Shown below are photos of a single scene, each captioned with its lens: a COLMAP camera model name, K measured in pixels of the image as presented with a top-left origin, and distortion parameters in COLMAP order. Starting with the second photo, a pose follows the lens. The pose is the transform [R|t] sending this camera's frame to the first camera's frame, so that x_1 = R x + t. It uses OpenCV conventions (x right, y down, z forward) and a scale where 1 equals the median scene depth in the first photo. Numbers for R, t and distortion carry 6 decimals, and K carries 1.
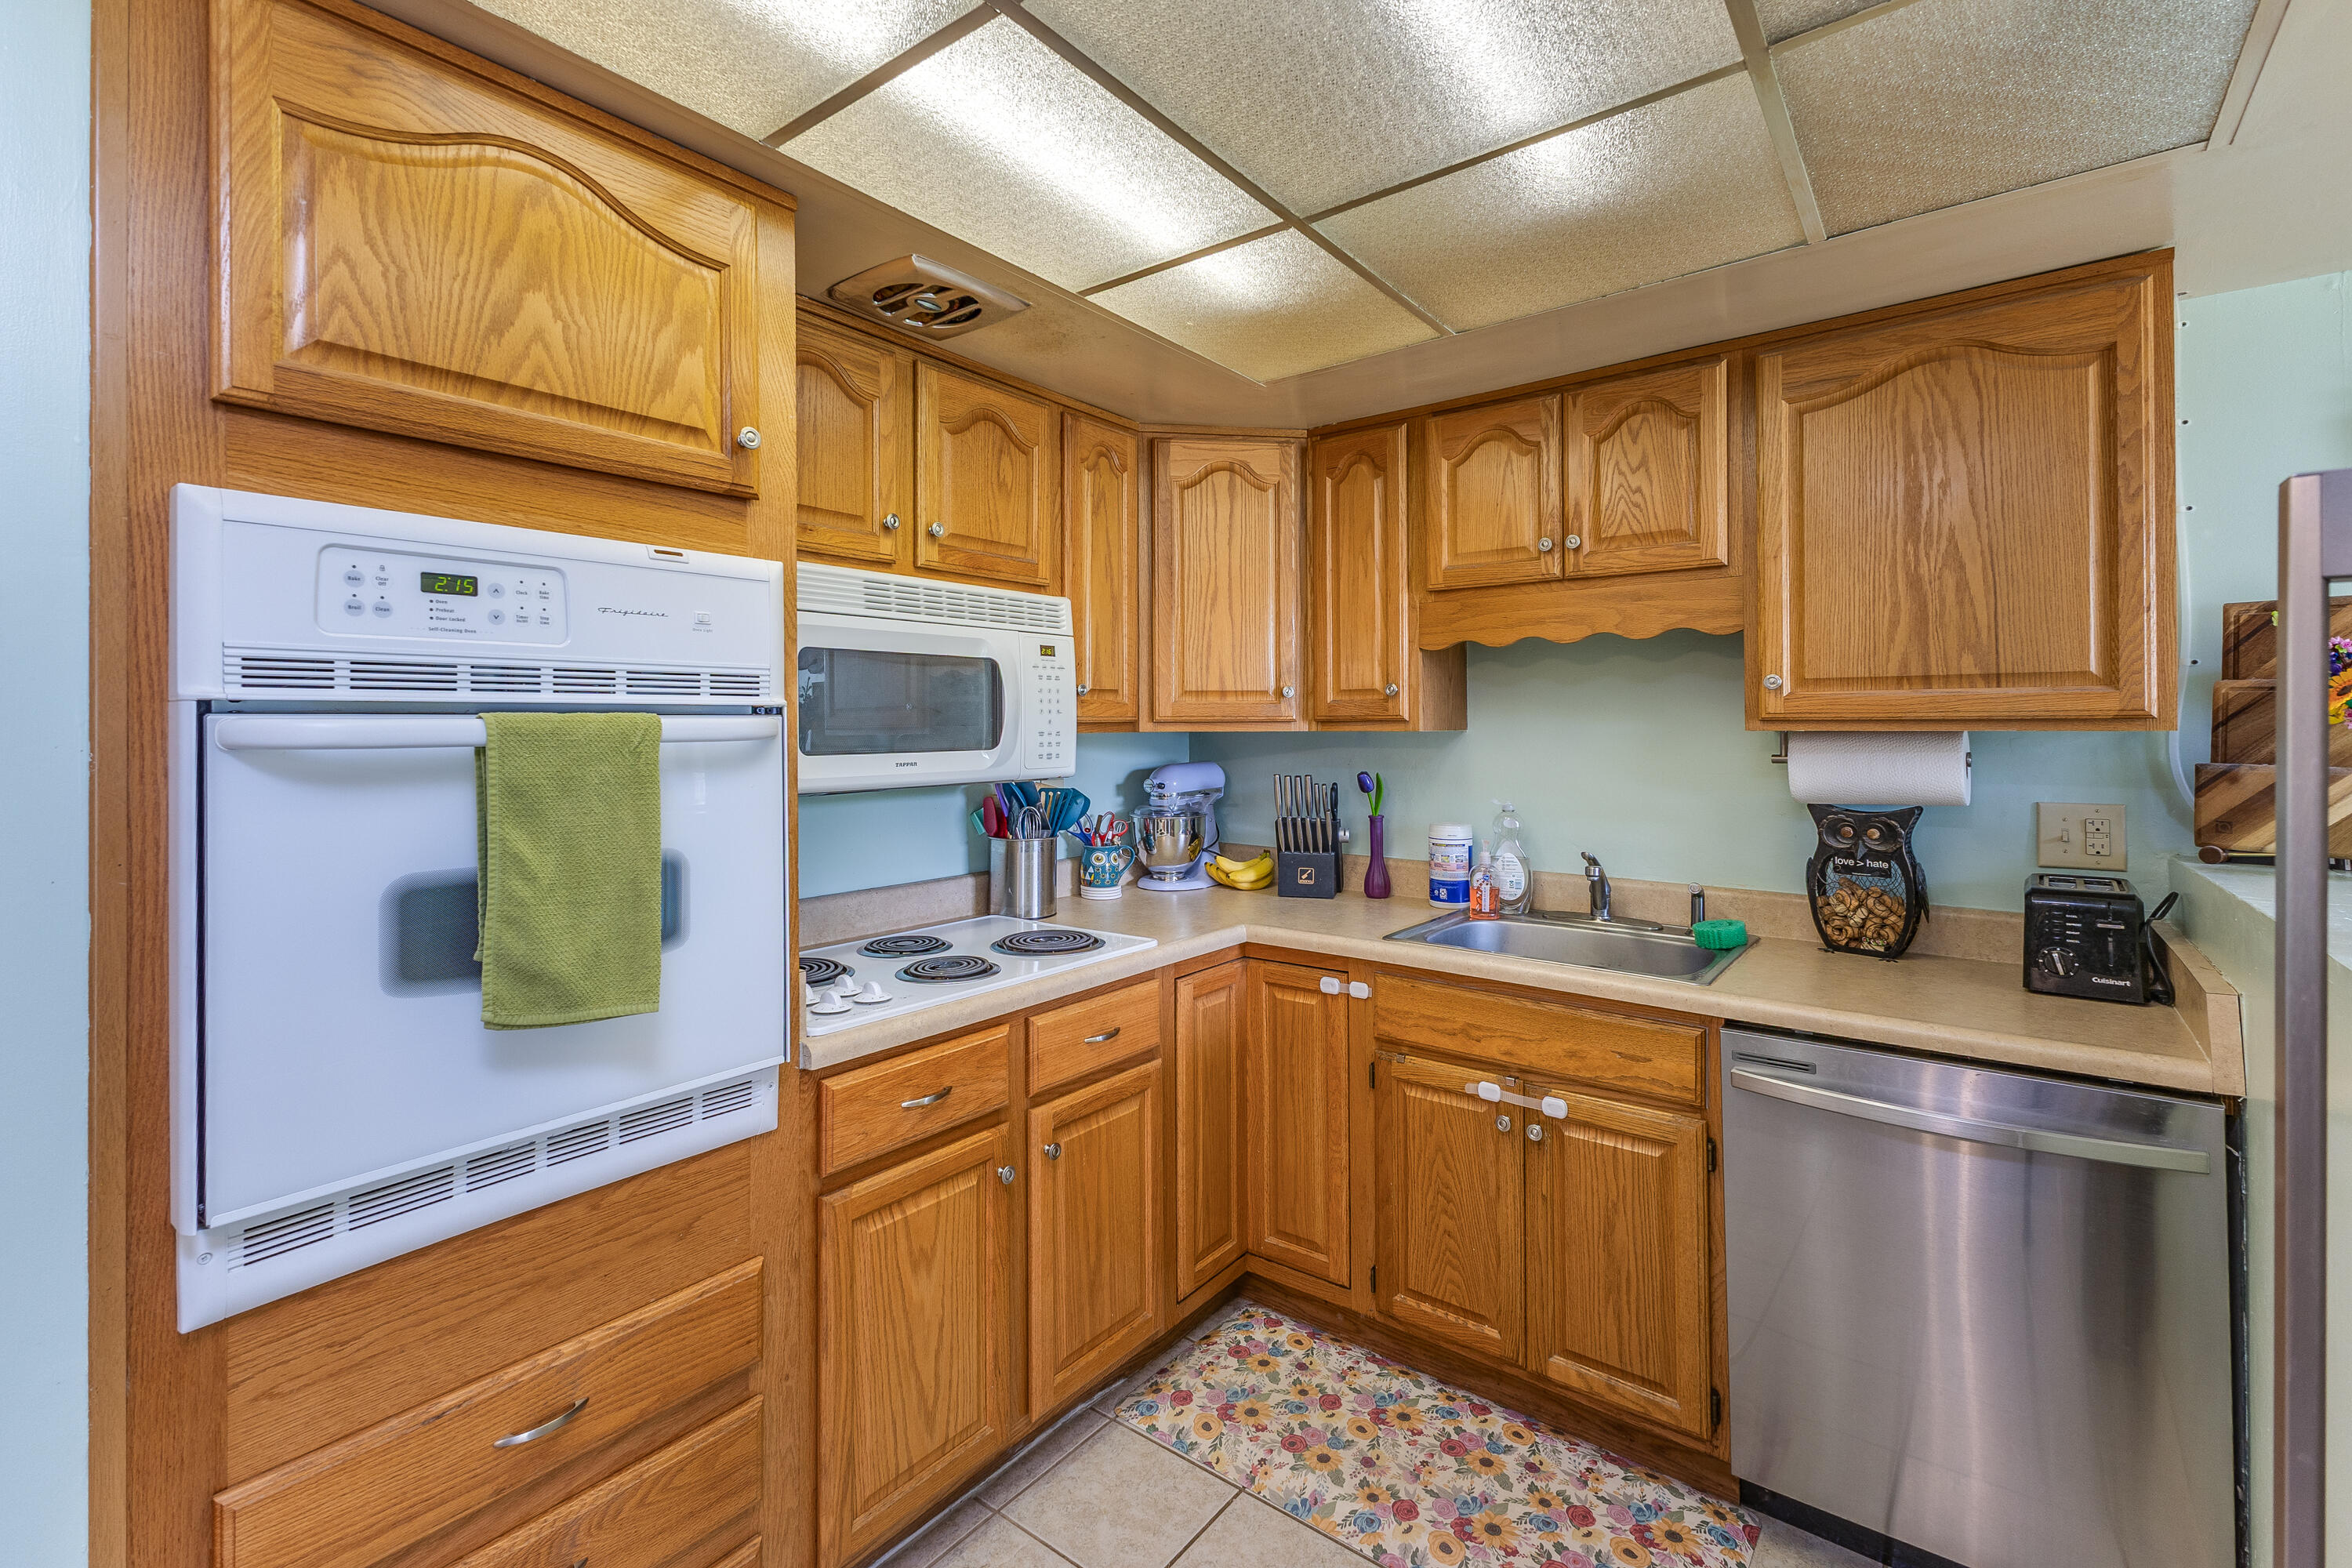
lens RADIAL K [[1018.6, 0, 1173.5], [0, 1018.6, 761.7], [0, 0, 1]] dist [0.015718, -0.000168]
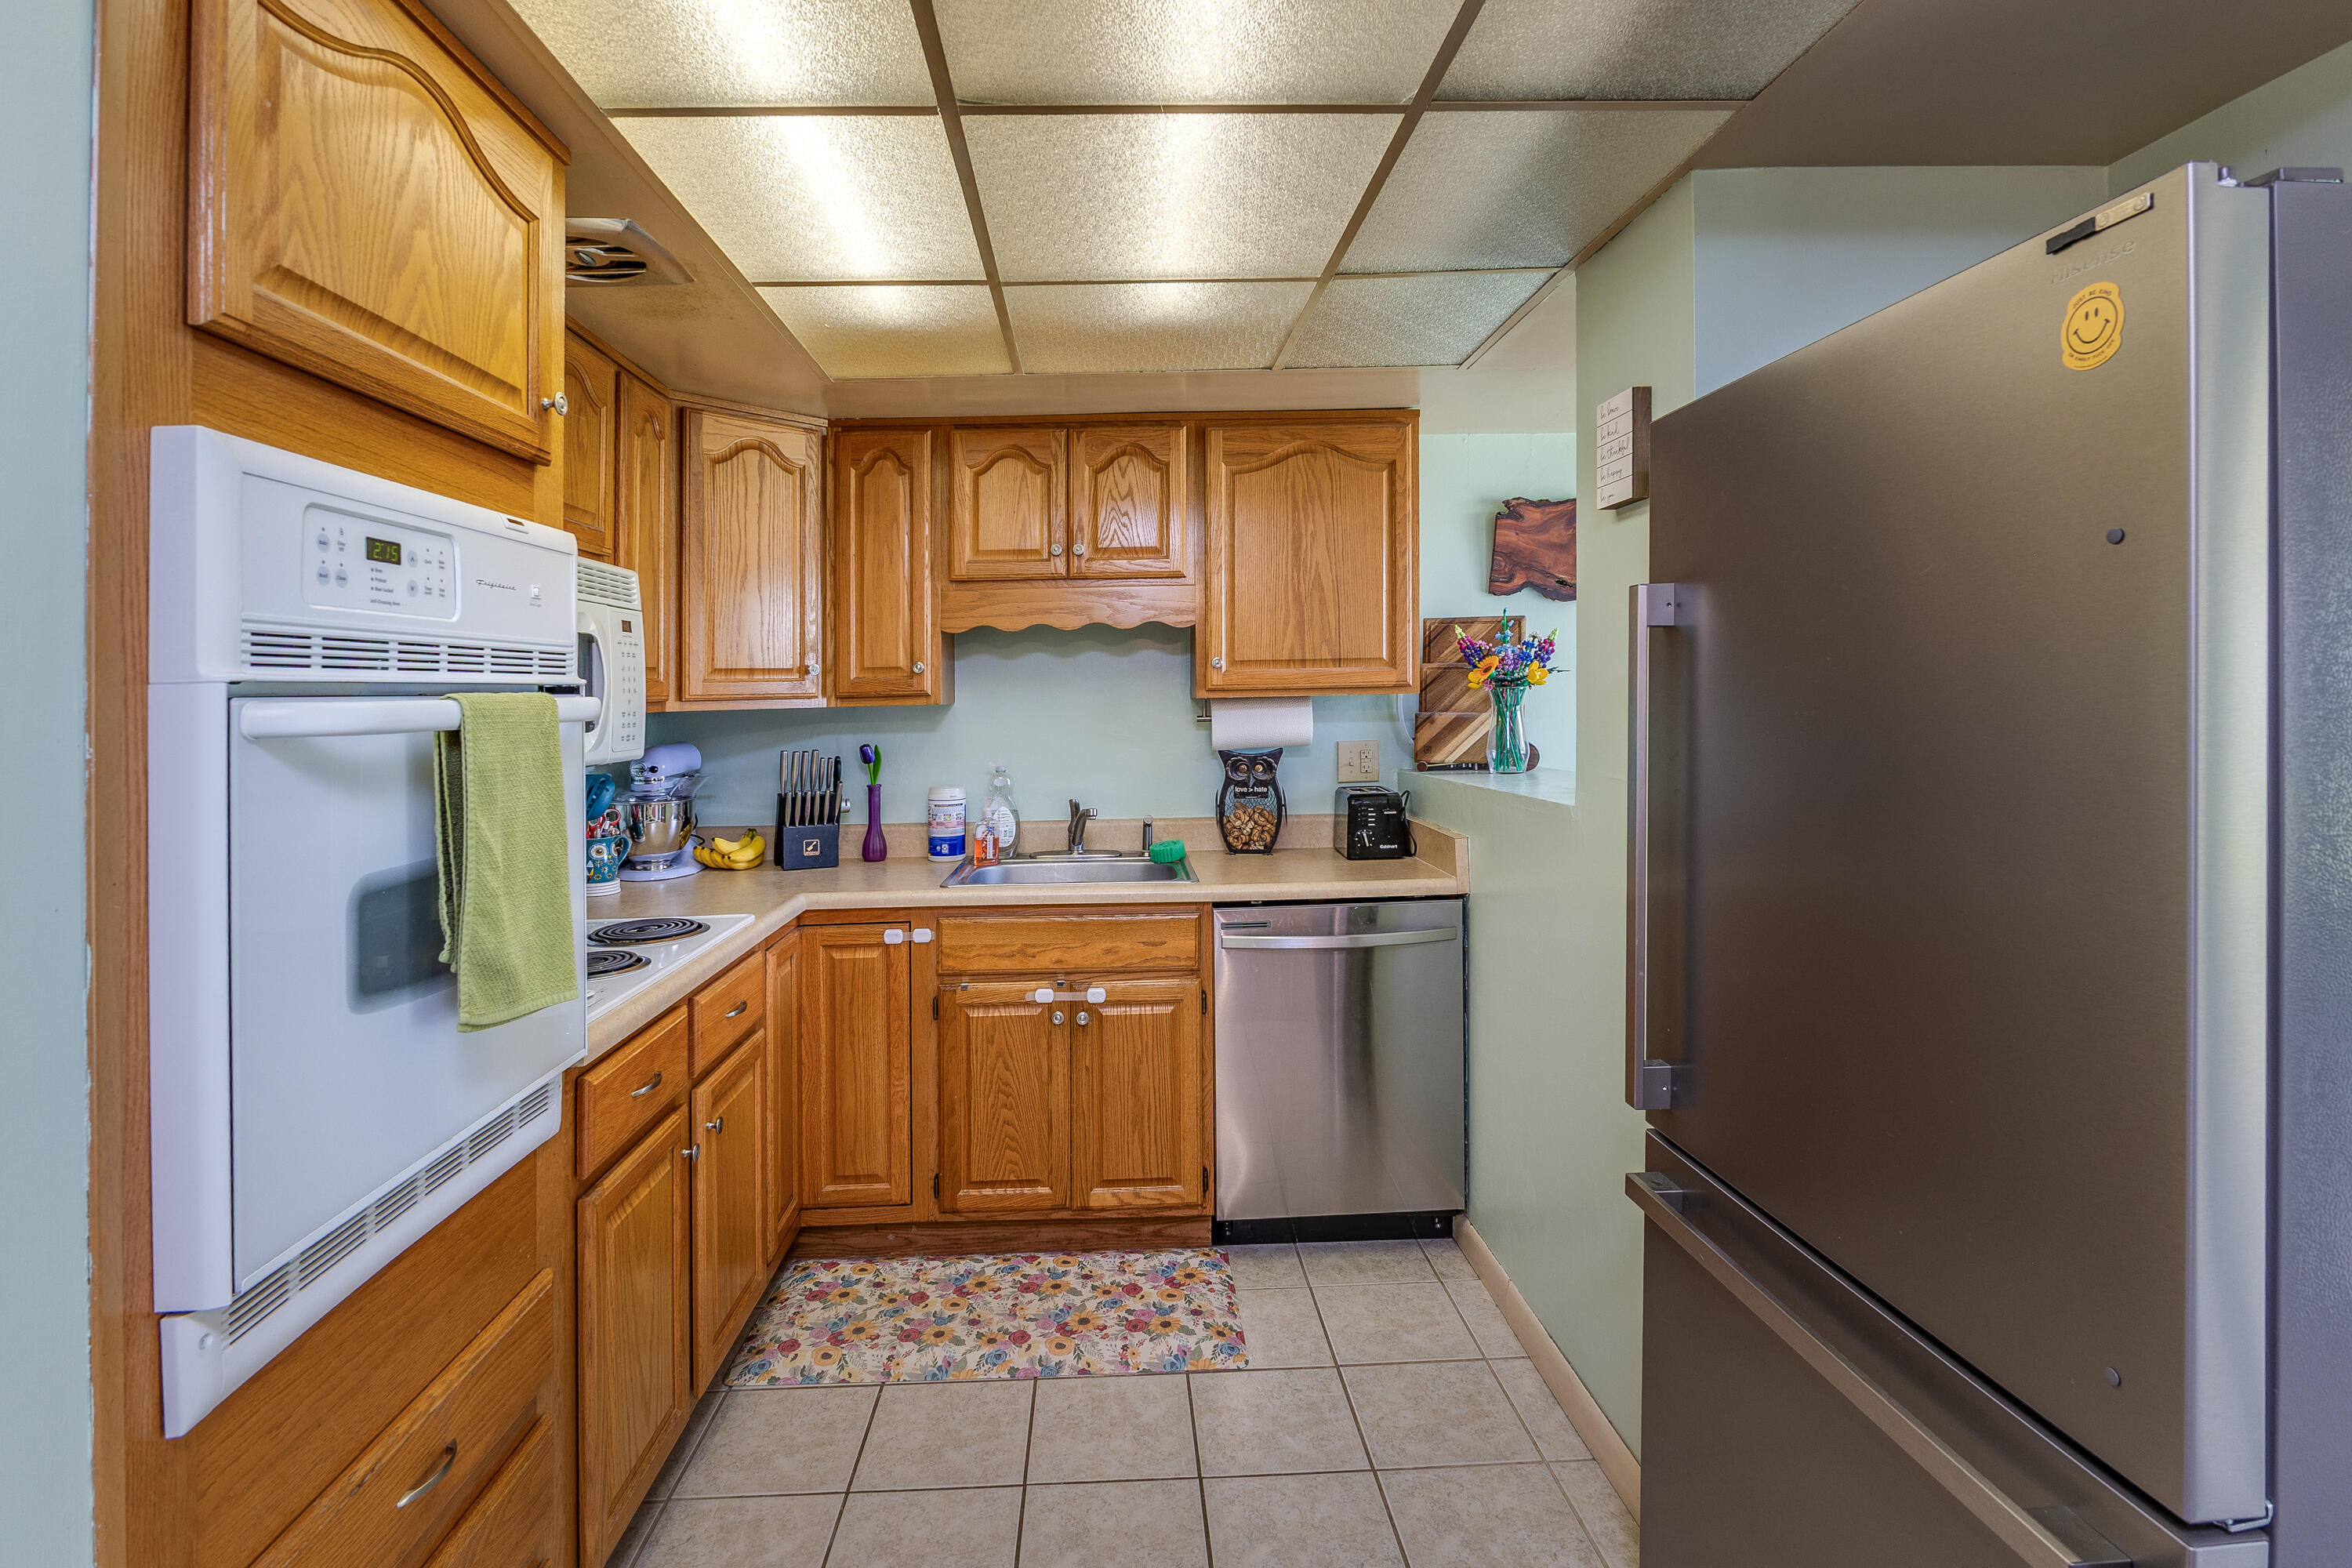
lens RADIAL K [[1016.5, 0, 1172.6], [0, 1016.5, 776.5], [0, 0, 1]] dist [0.001341, 0.000430]
pose [[0.785547, -0.064853, 0.615394, -0.299233], [0.042167, 0.997791, 0.051325, 0.003024], [-0.617363, -0.014369, 0.786547, -0.054000]]
